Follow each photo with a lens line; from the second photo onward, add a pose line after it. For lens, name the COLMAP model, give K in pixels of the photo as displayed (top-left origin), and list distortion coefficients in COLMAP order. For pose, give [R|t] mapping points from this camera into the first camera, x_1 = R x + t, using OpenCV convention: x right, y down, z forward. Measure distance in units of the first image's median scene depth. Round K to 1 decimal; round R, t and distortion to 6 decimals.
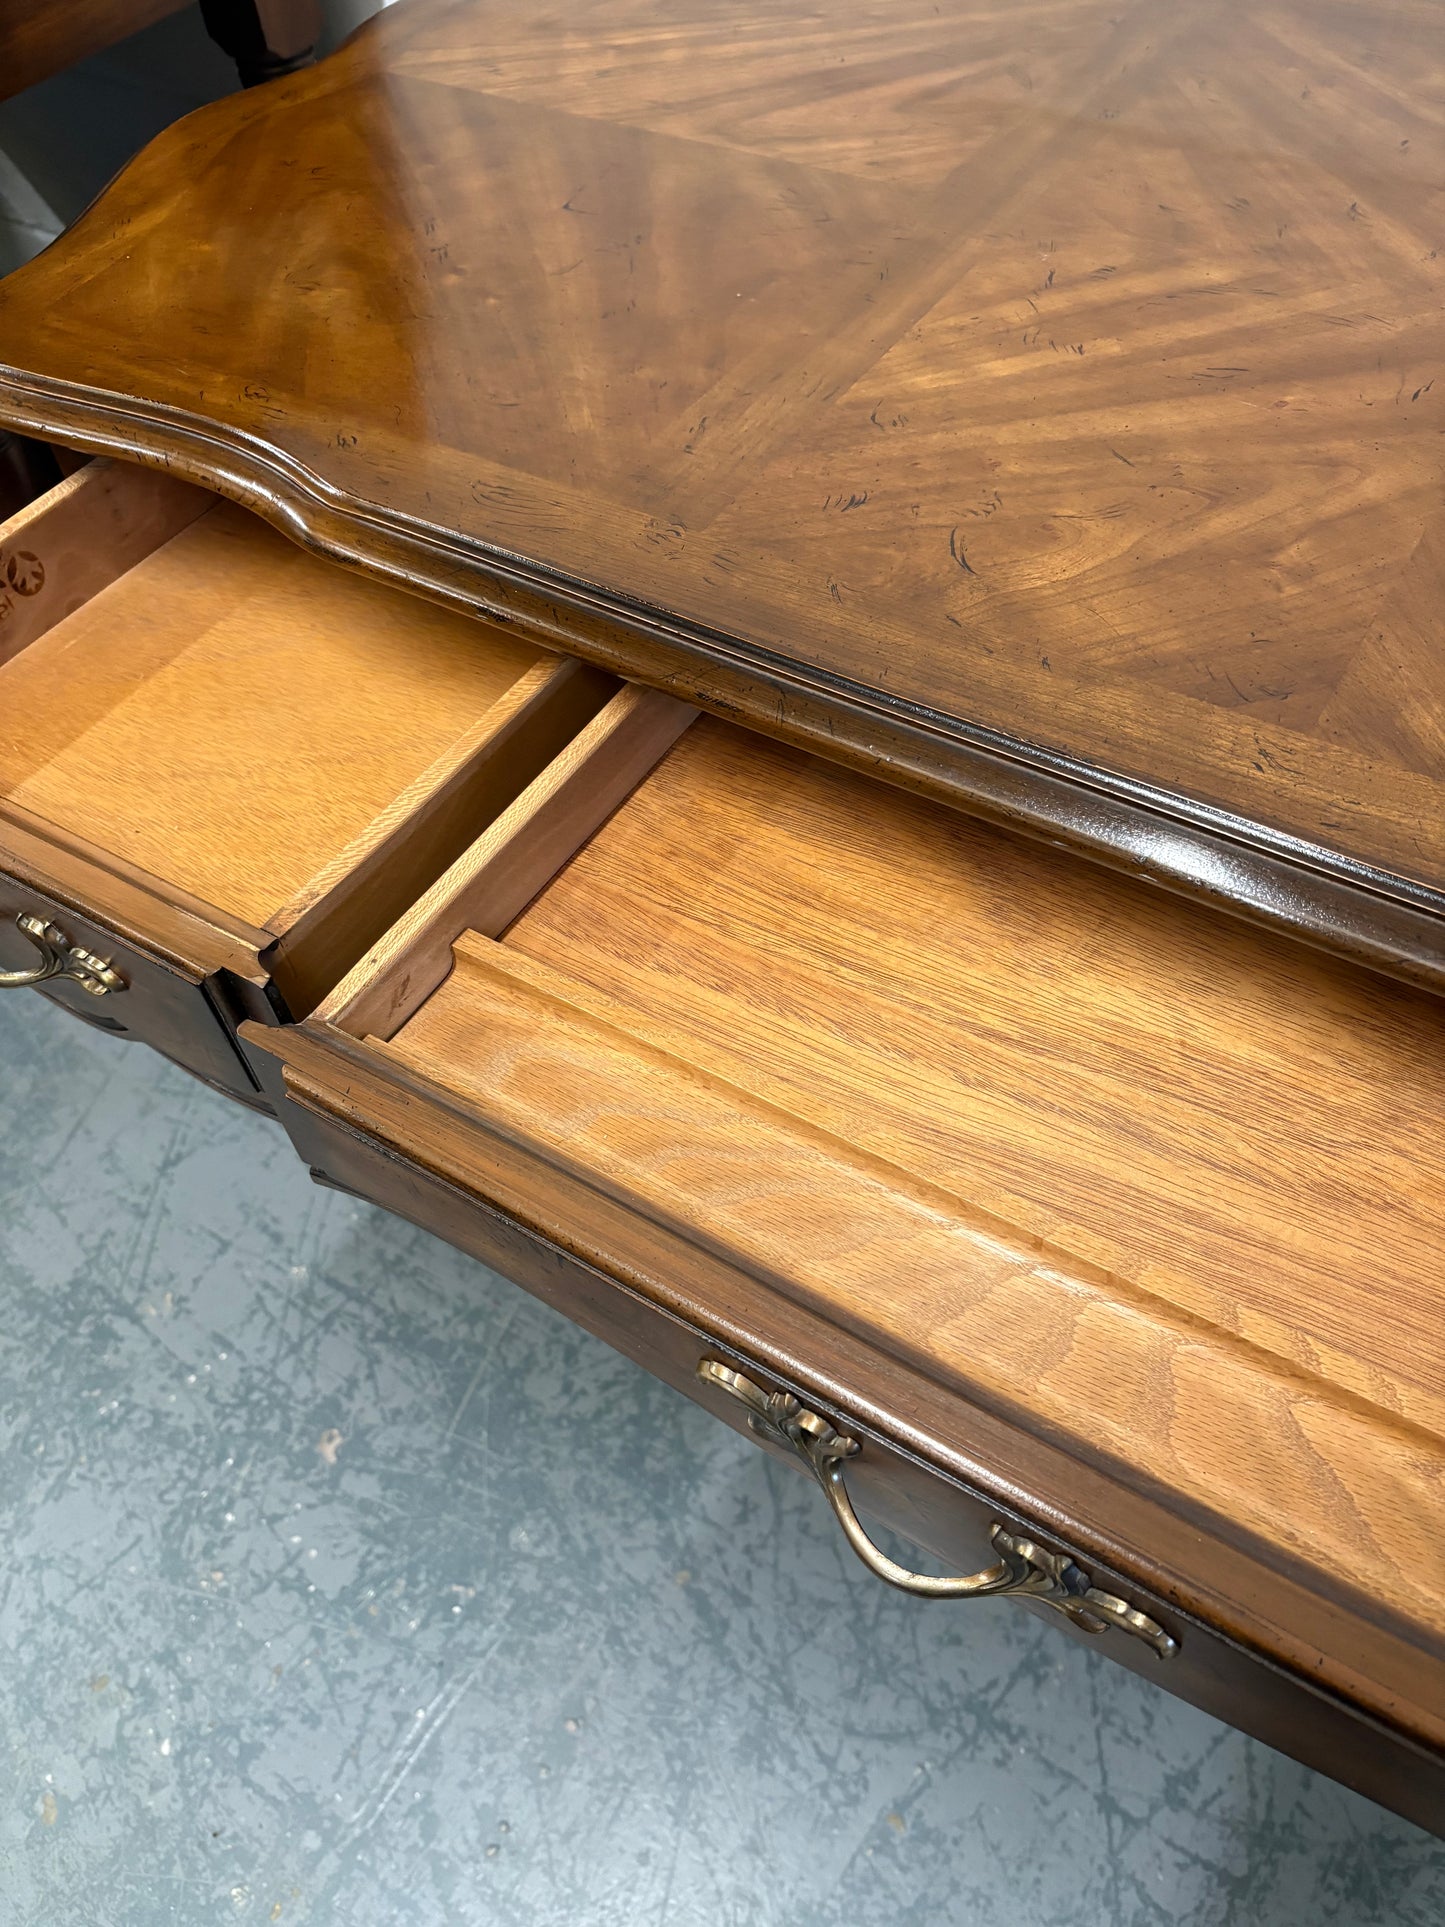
lens RADIAL K [[1466.9, 0, 715.8], [0, 1466.9, 968.9], [0, 0, 1]] dist [0.032638, -0.045317]
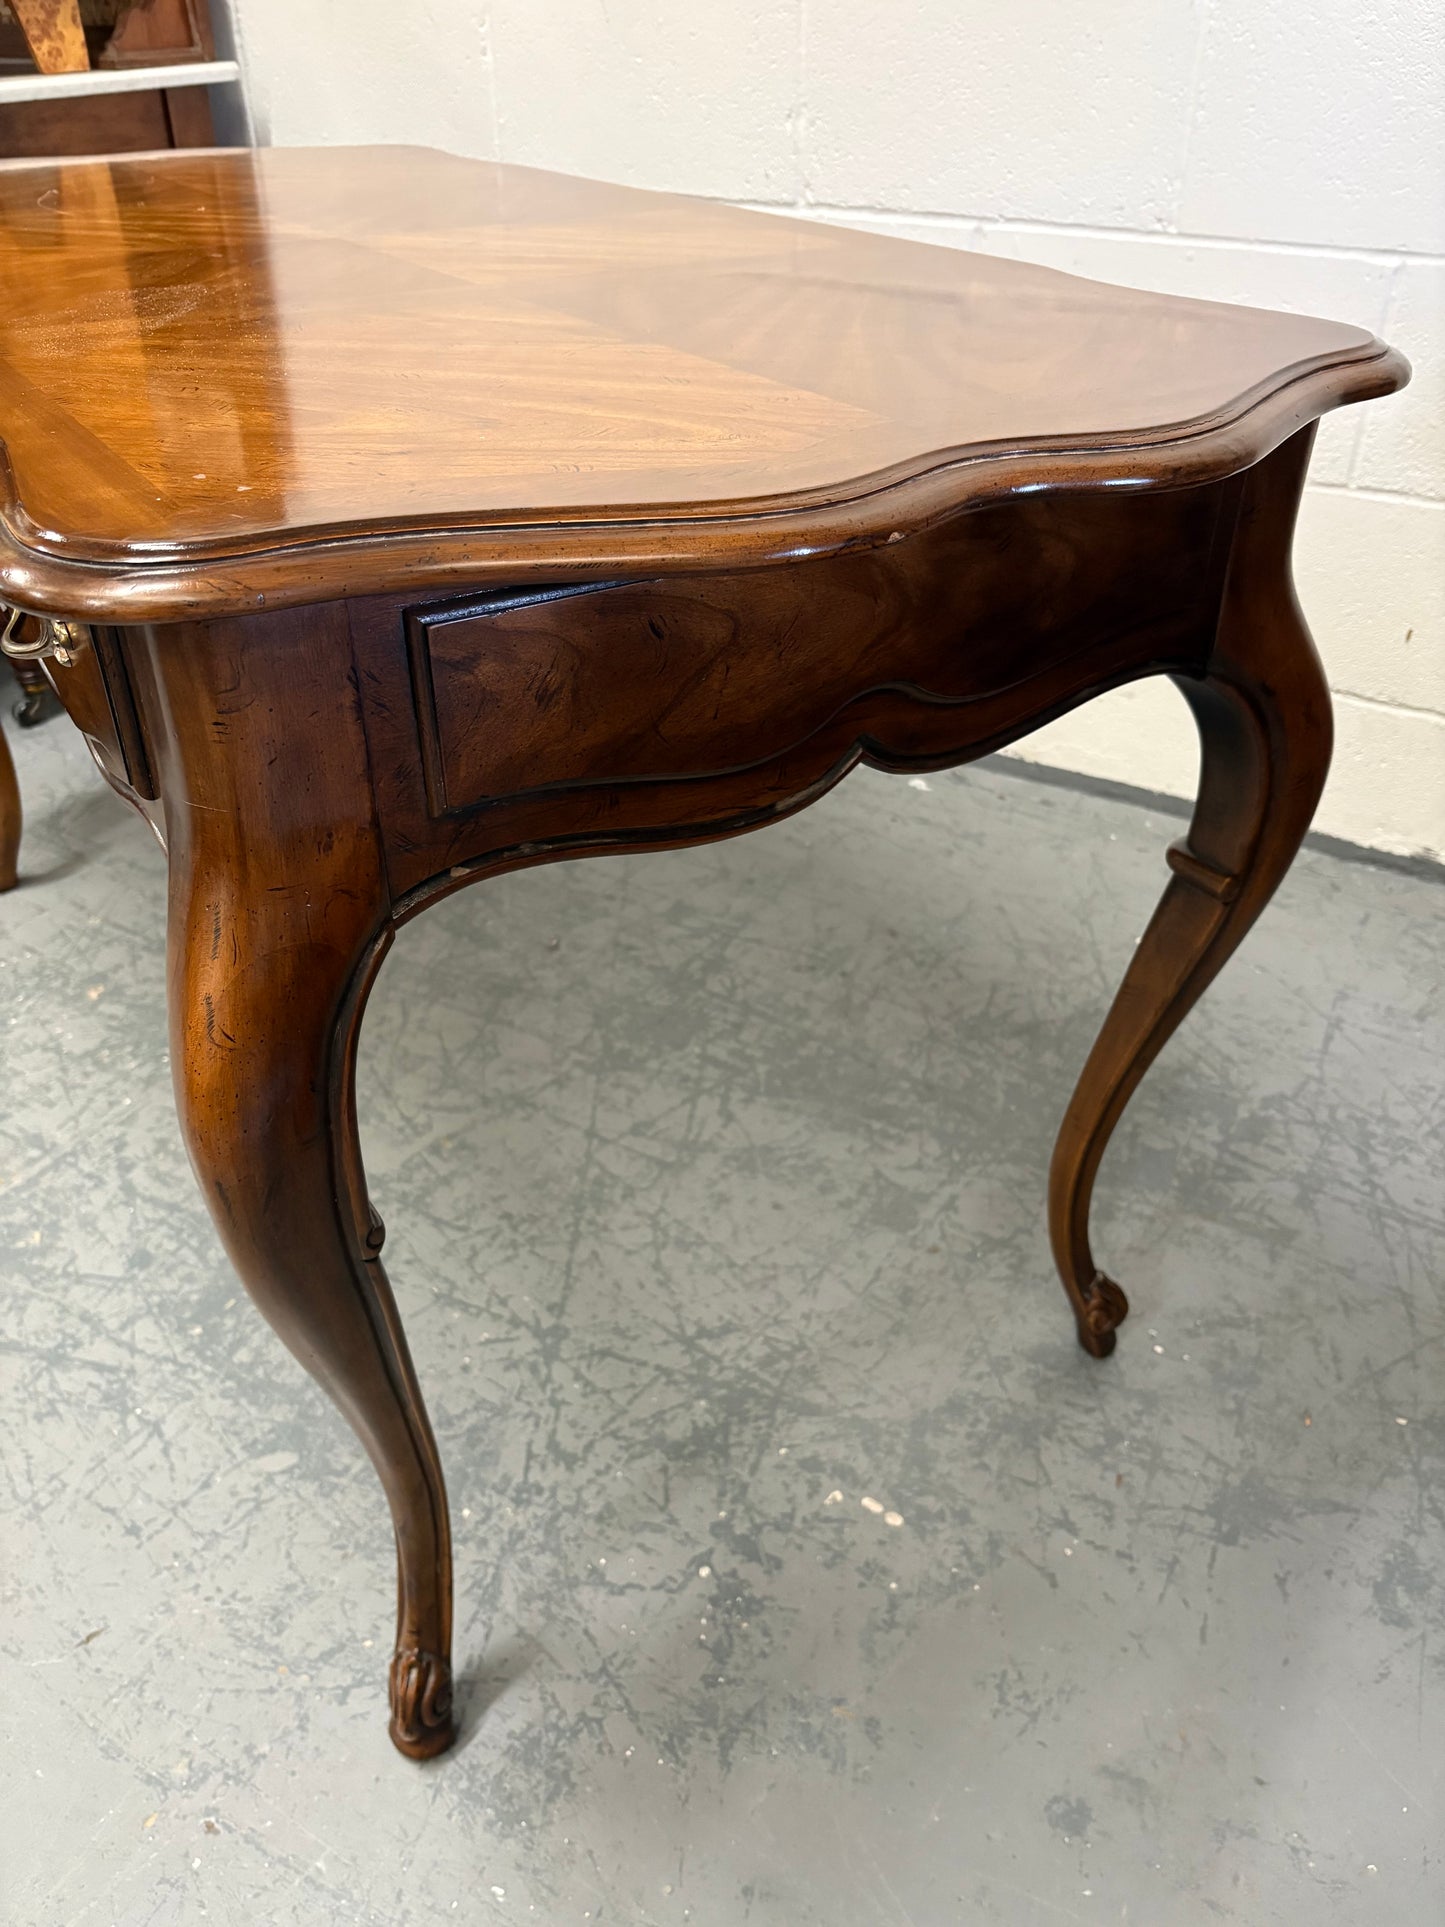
lens RADIAL K [[1466.9, 0, 726.4], [0, 1466.9, 976.7], [0, 0, 1]] dist [0.032638, -0.045317]
pose [[0.997631, 0.043397, 0.053371, 0.304051], [-0.025321, 0.953077, -0.301667, 0.824670], [-0.063958, 0.299601, 0.951918, -0.442436]]
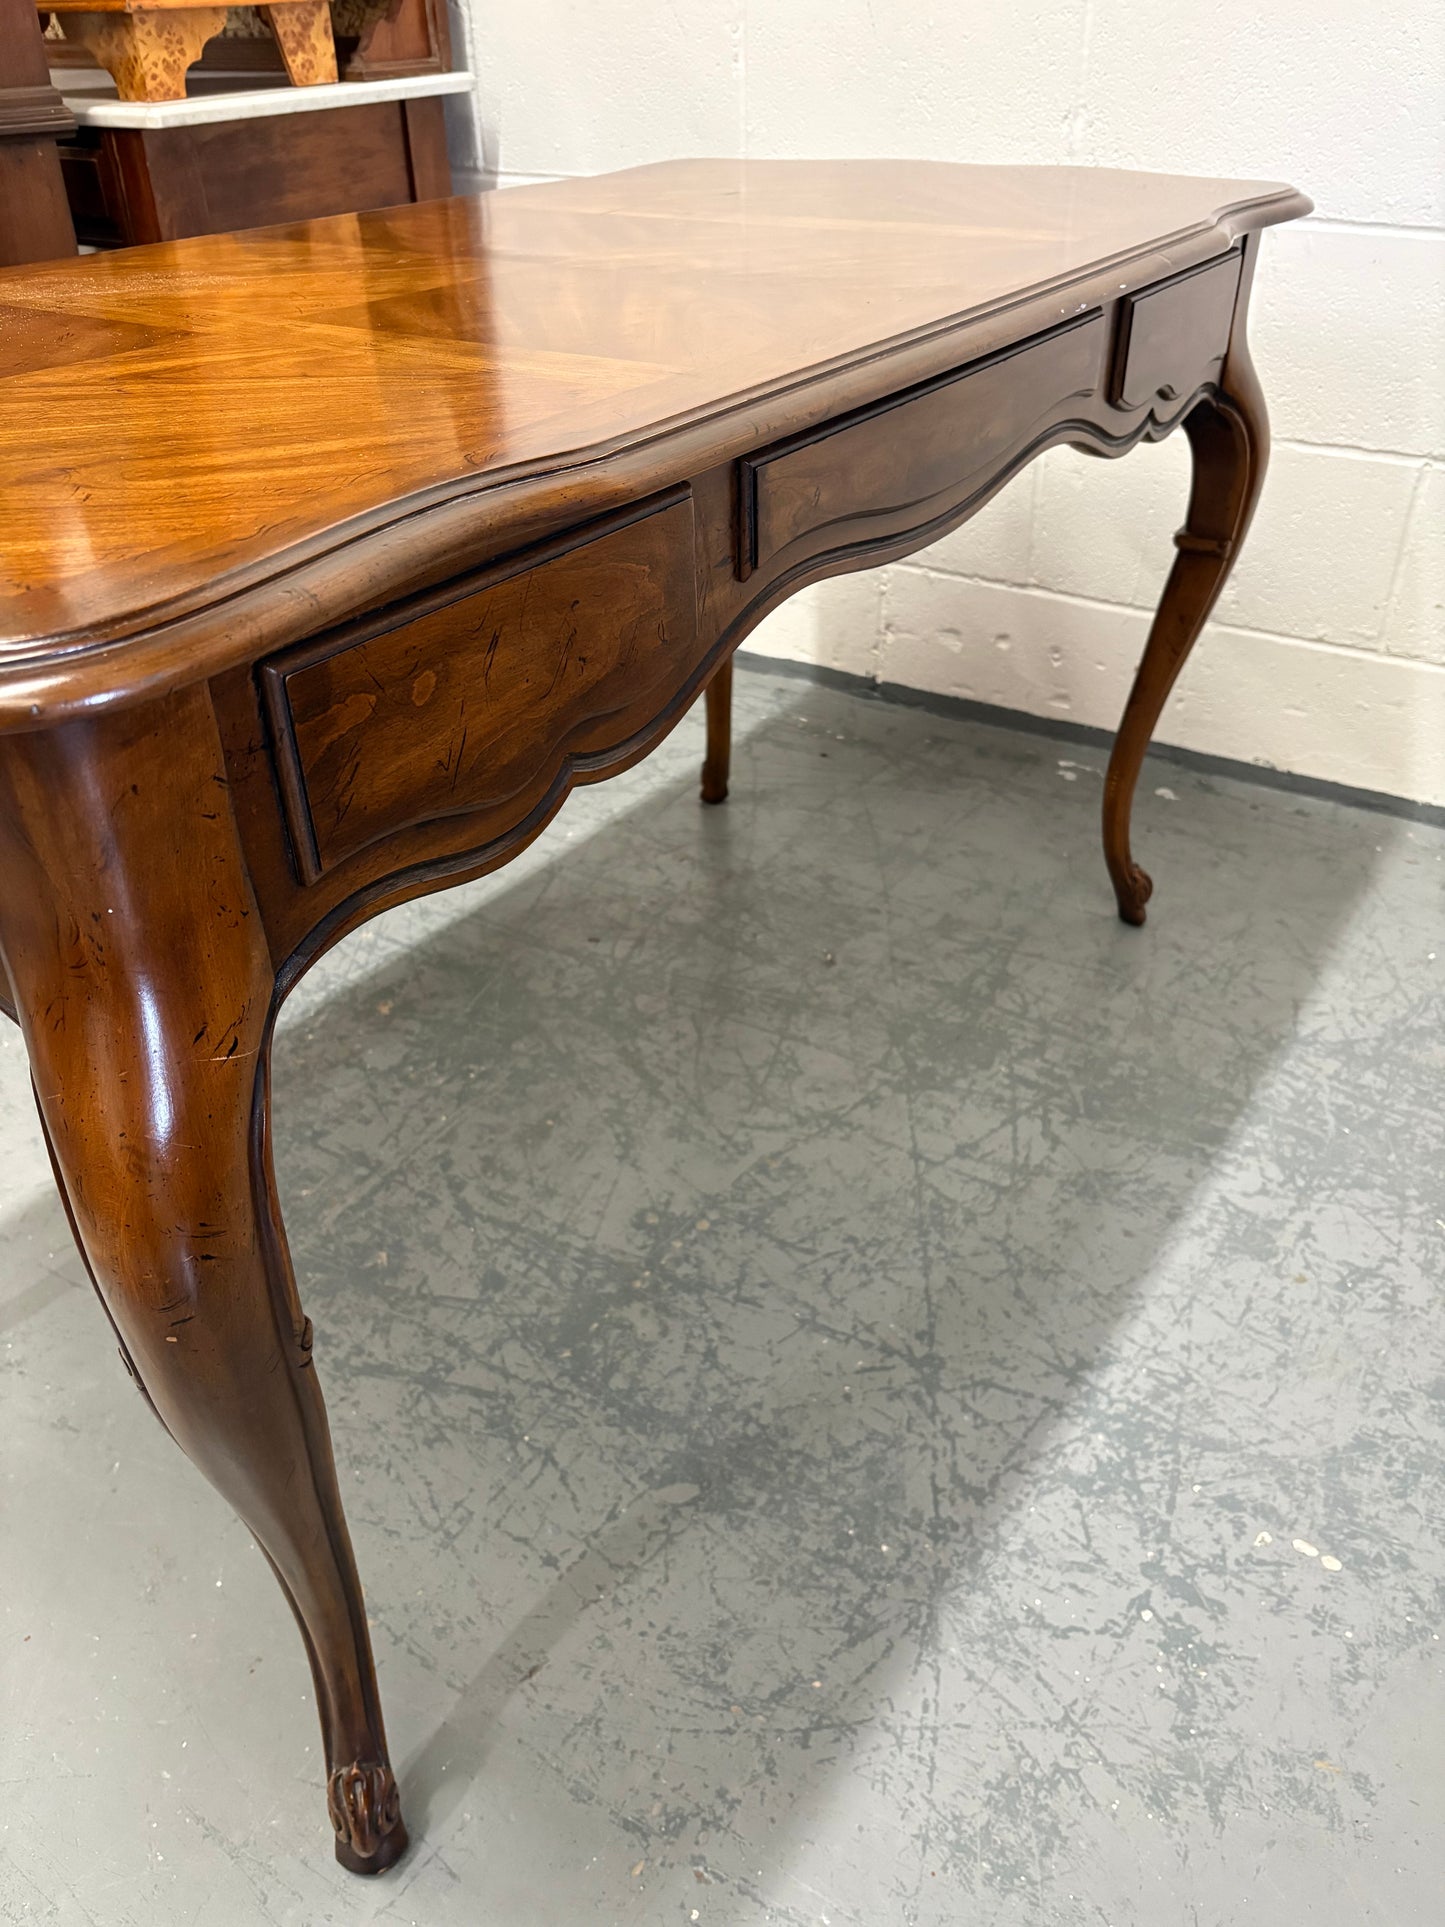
lens RADIAL K [[1466.9, 0, 722.2], [0, 1466.9, 971.8], [0, 0, 1]] dist [0.032638, -0.045317]
pose [[0.998759, 0.045246, 0.020794, 0.034110], [-0.036783, 0.951845, -0.304366, 0.810287], [-0.033564, 0.303224, 0.952328, -0.411986]]
